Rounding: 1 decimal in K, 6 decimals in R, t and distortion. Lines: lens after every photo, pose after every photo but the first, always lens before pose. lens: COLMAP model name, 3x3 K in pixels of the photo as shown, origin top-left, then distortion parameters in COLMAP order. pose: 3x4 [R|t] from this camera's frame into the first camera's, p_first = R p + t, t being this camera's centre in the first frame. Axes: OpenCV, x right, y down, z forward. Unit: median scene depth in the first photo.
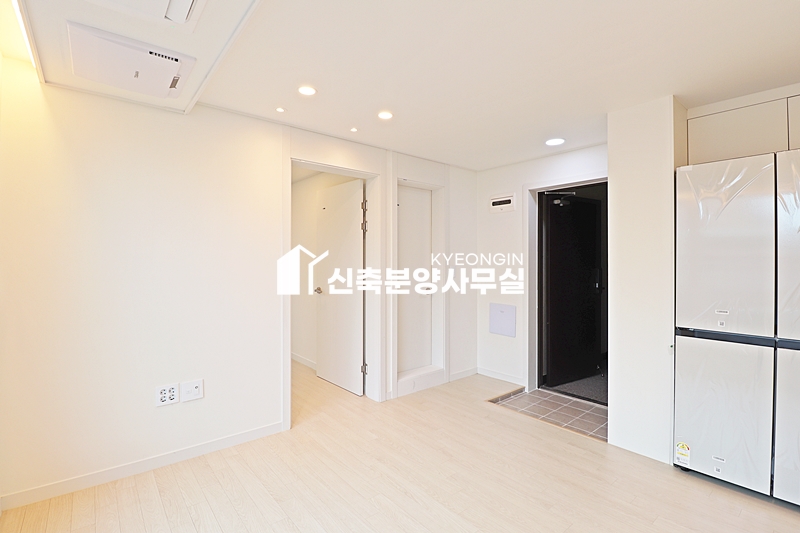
lens RADIAL K [[376.0, 0, 402.0], [0, 376.0, 259.2], [0, 0, 1]] dist [0.003539, -0.014214]
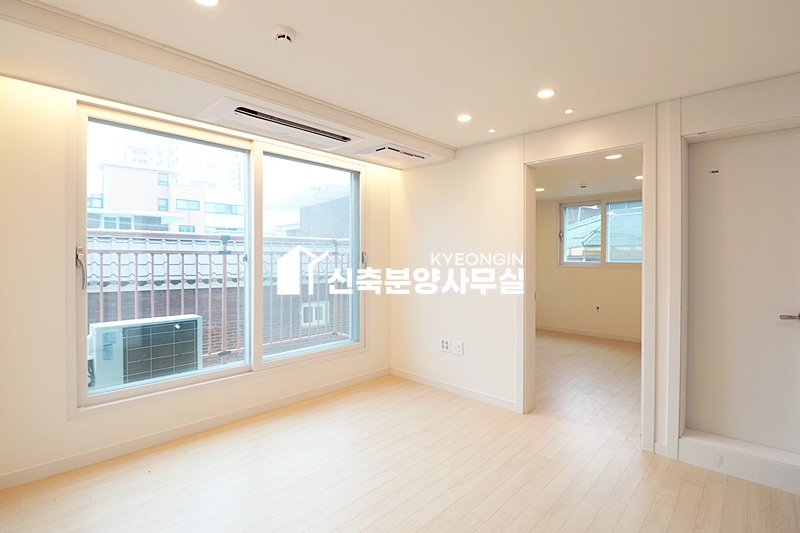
lens RADIAL K [[376.0, 0, 402.0], [0, 376.0, 259.2], [0, 0, 1]] dist [0.003539, -0.014214]
pose [[0.115859, 0.002730, -0.993262, 0.782241], [0.003833, 0.999988, 0.003196, 0.000571], [0.993258, -0.004178, 0.115847, 0.558668]]
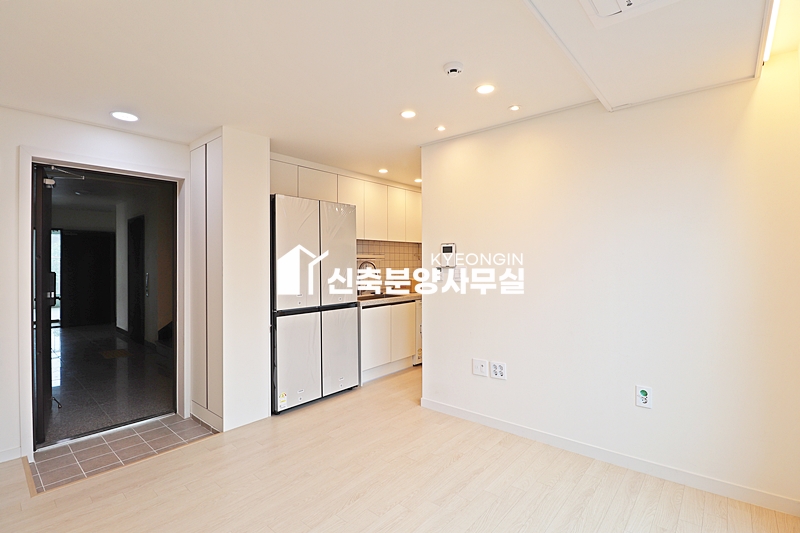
lens RADIAL K [[372.8, 0, 401.2], [0, 372.8, 259.2], [0, 0, 1]] dist [0.004182, -0.012652]
pose [[-0.159297, 0.006807, 0.987207, -0.575844], [0.000176, 0.999976, -0.006867, 0.001612], [-0.987231, -0.000920, -0.159295, 0.648698]]
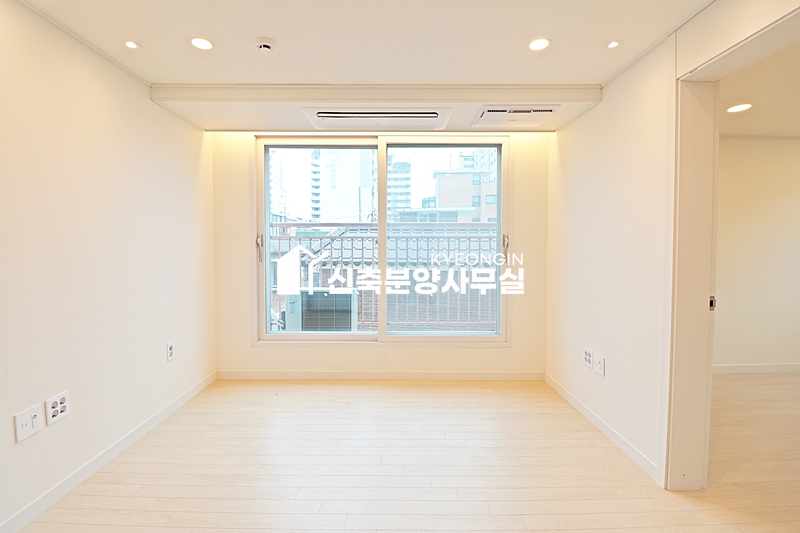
lens RADIAL K [[372.8, 0, 401.2], [0, 372.8, 259.2], [0, 0, 1]] dist [0.004182, -0.012652]
pose [[-0.634916, 0.024232, -0.772201, 0.534287], [0.002090, 0.999558, 0.029648, 0.021161], [0.772578, 0.017210, -0.634686, 1.109852]]
